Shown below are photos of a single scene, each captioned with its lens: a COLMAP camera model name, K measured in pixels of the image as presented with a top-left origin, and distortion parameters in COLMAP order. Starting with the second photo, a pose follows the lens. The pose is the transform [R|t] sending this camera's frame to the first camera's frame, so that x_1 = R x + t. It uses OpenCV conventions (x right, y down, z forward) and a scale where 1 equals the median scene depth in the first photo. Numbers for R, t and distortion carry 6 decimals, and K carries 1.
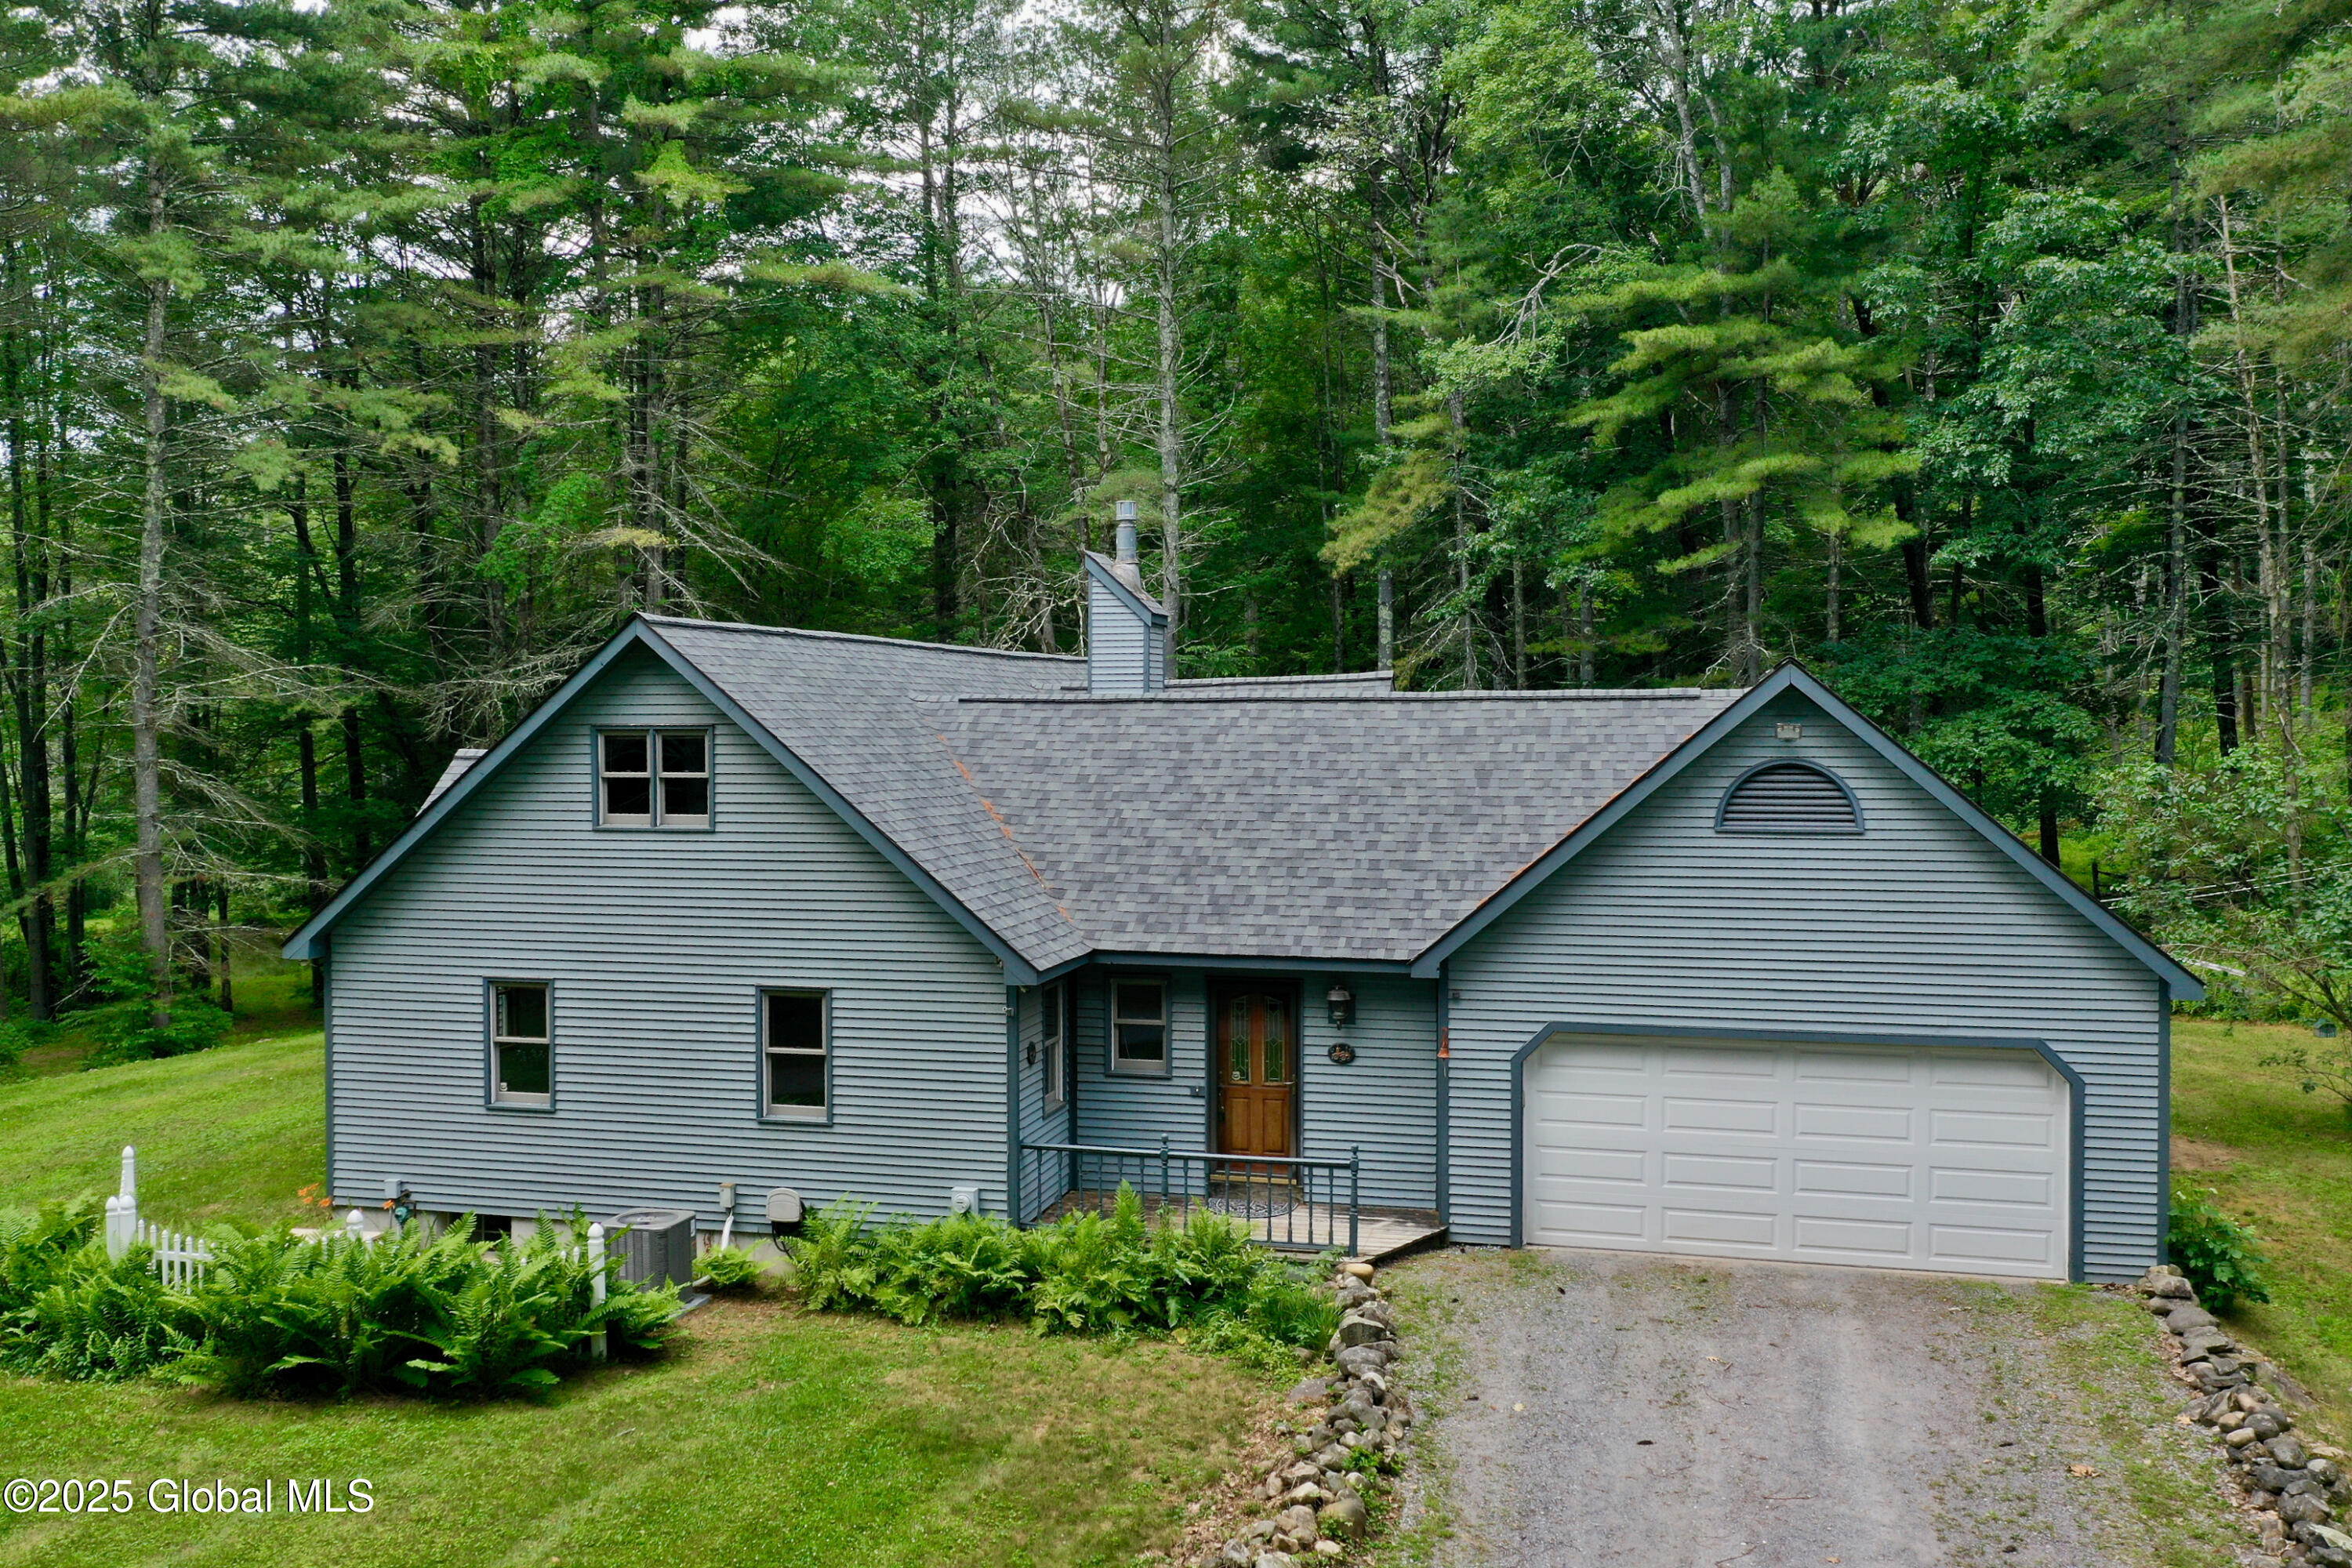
lens RADIAL K [[2045.8, 0, 1052.1], [0, 2045.8, 783.7], [0, 0, 1]] dist [0.014848, 0.010246]
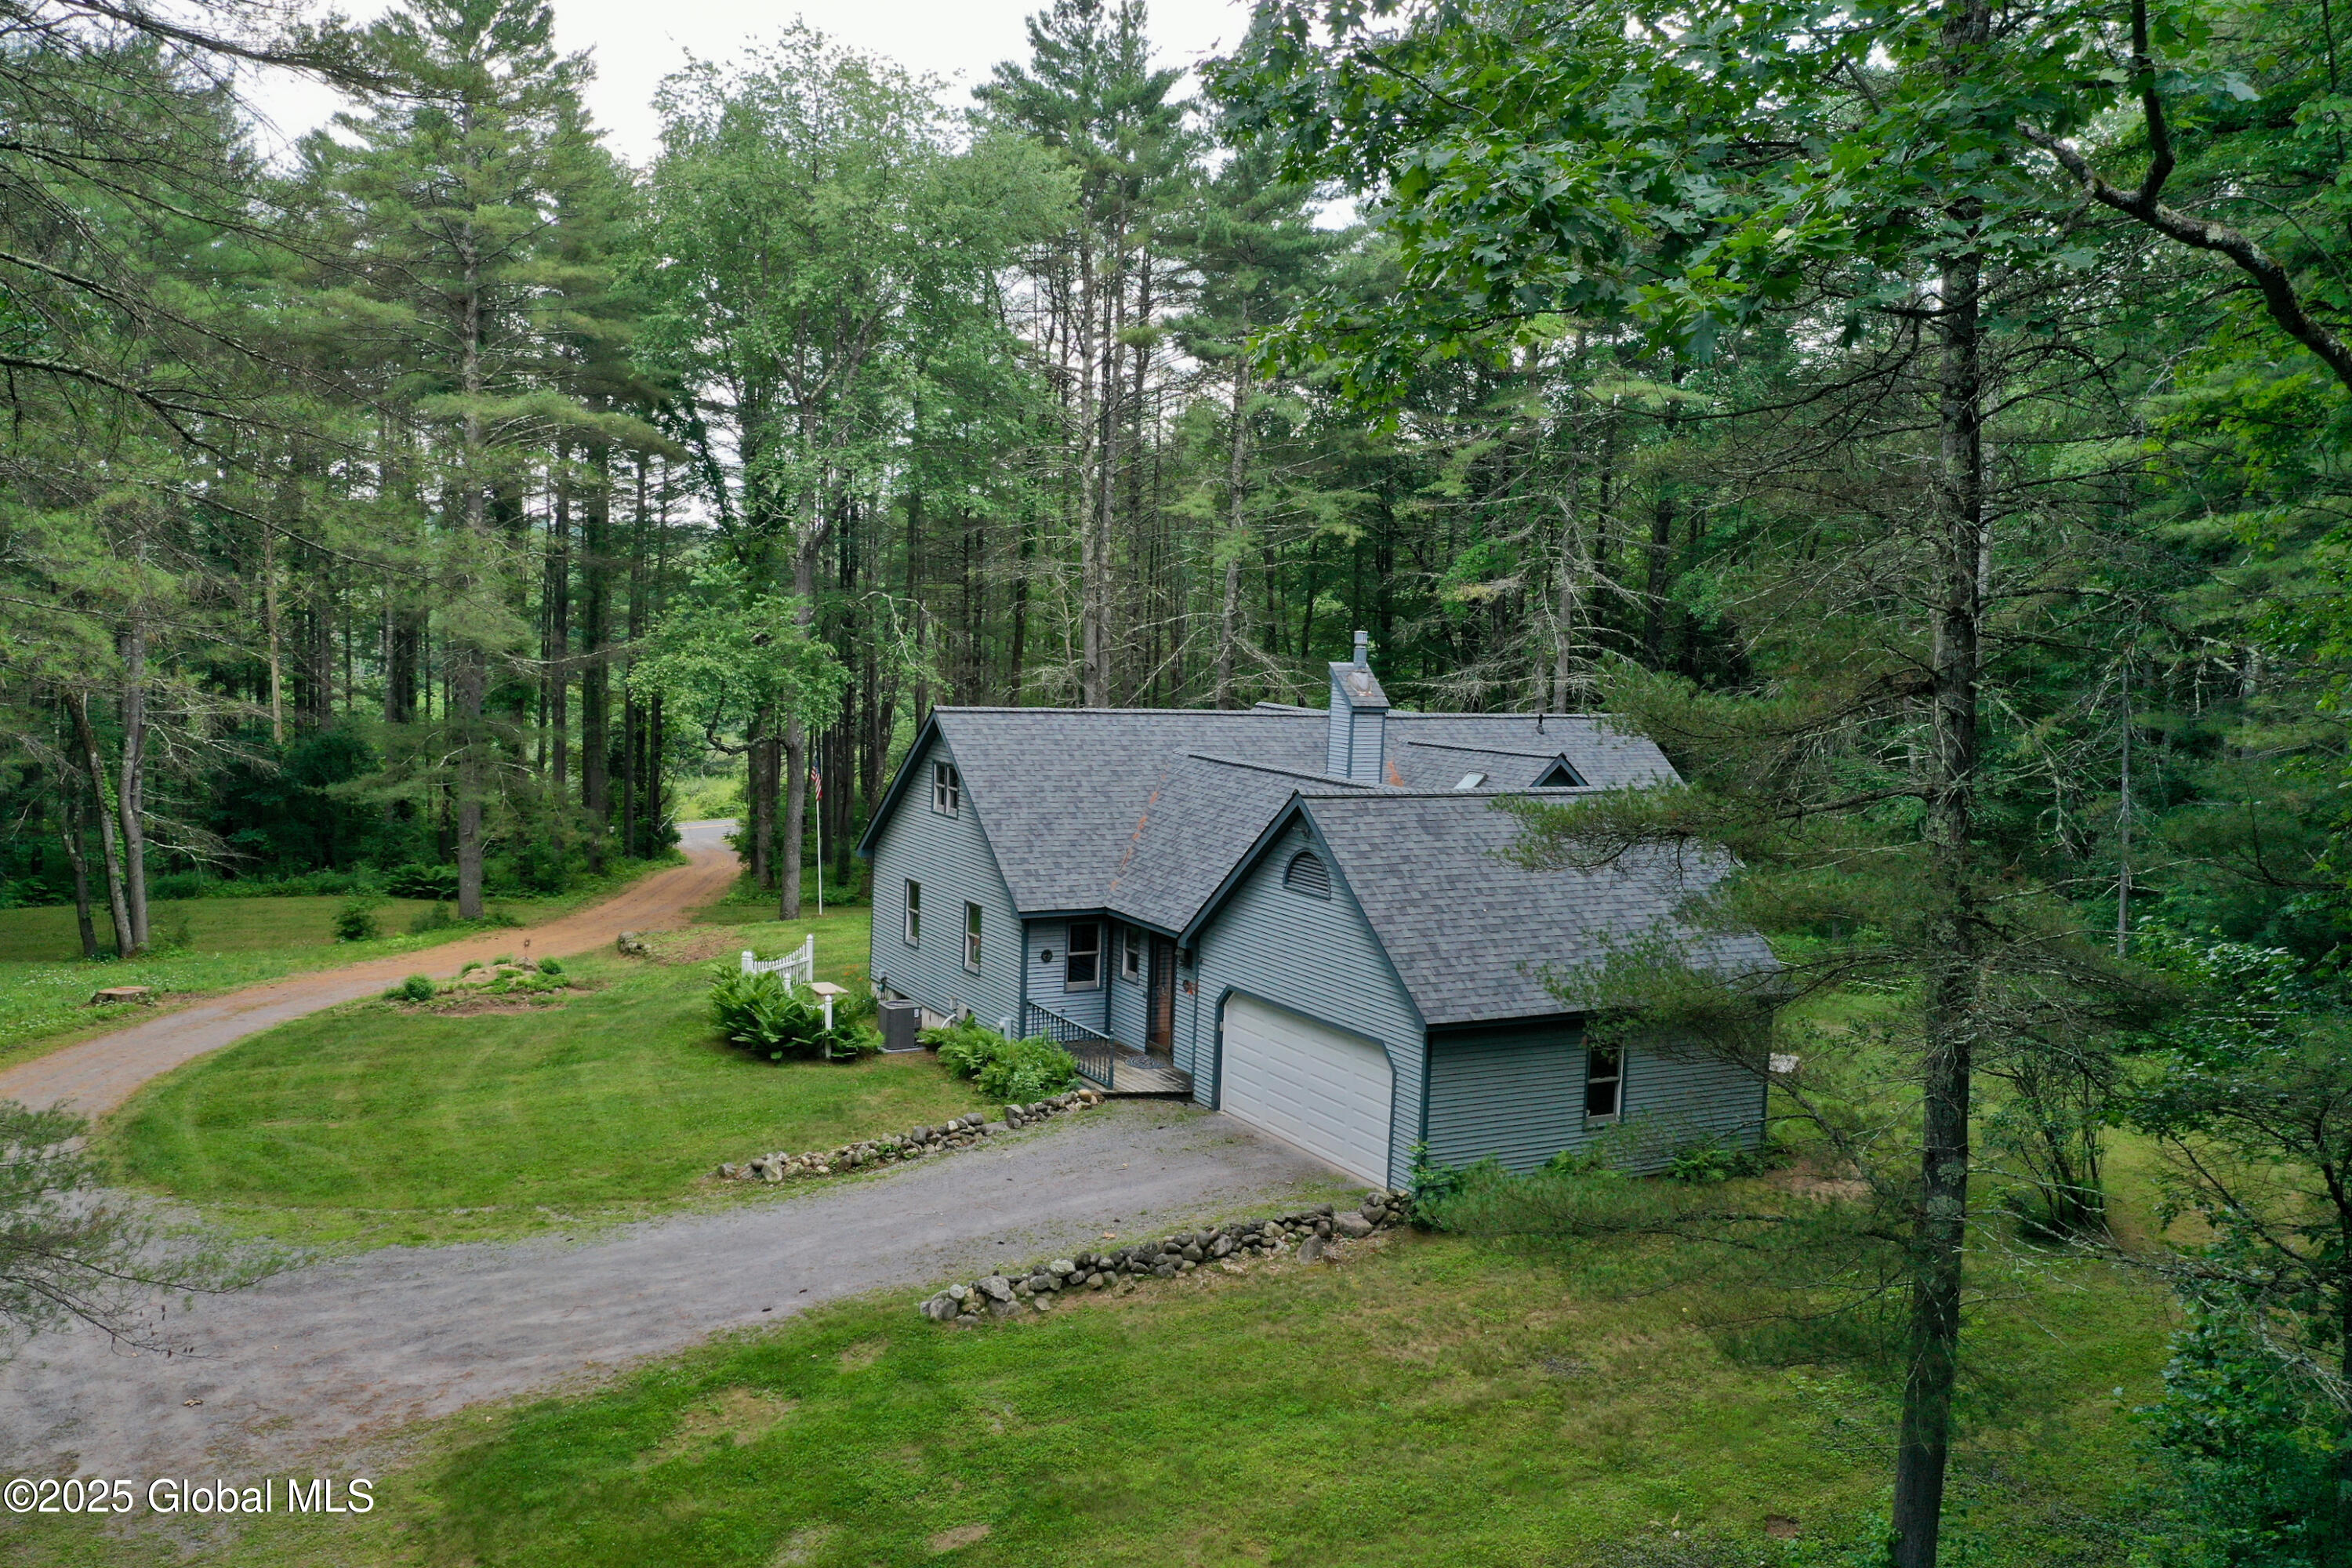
lens RADIAL K [[1826.0, 0, 1176.0], [0, 1826.0, 784.0], [0, 0, 1]] dist [0.014714, 0.004927]
pose [[0.726321, 0.098508, -0.680261, 1.178035], [-0.067550, 0.995116, 0.071977, -0.150716], [0.684029, -0.006327, 0.729428, -0.139884]]
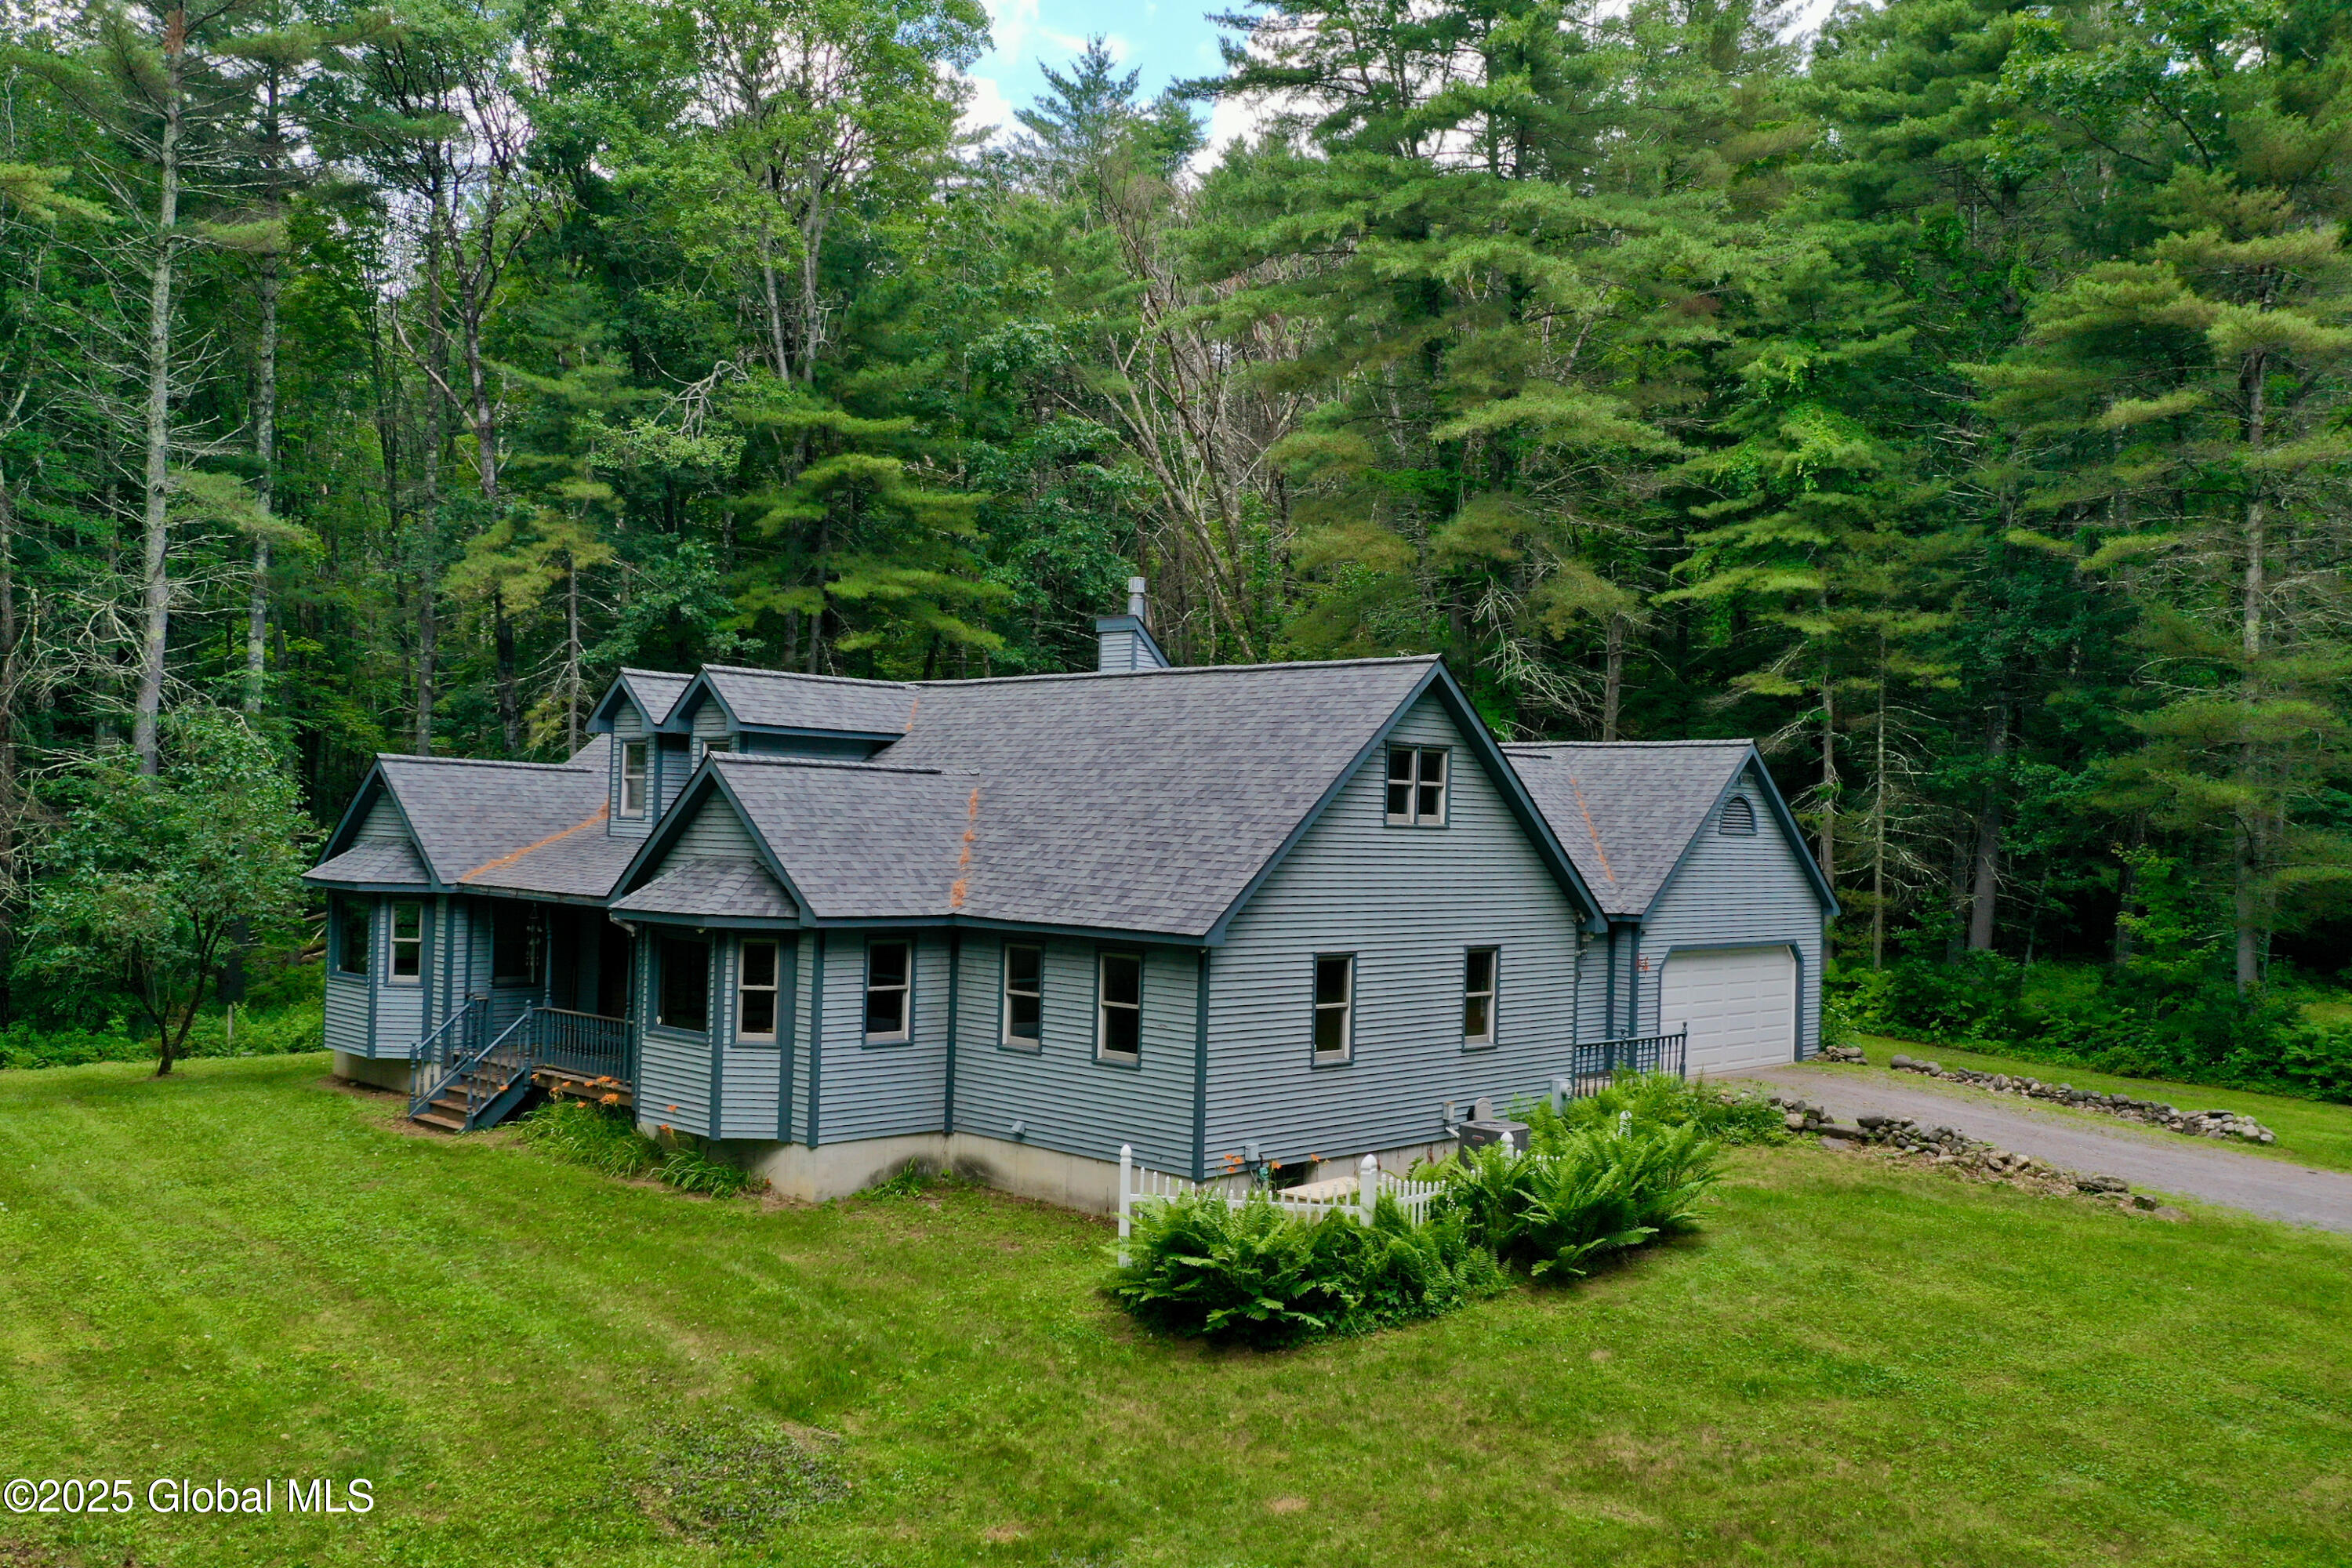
lens RADIAL K [[1952.3, 0, 1176.0], [0, 1952.3, 784.0], [0, 0, 1]] dist [0.007930, 0.007086]
pose [[0.471087, 0.034790, 0.881401, -1.329526], [-0.002756, 0.999275, -0.037970, 0.042543], [-0.882083, 0.015458, 0.470841, 0.568198]]
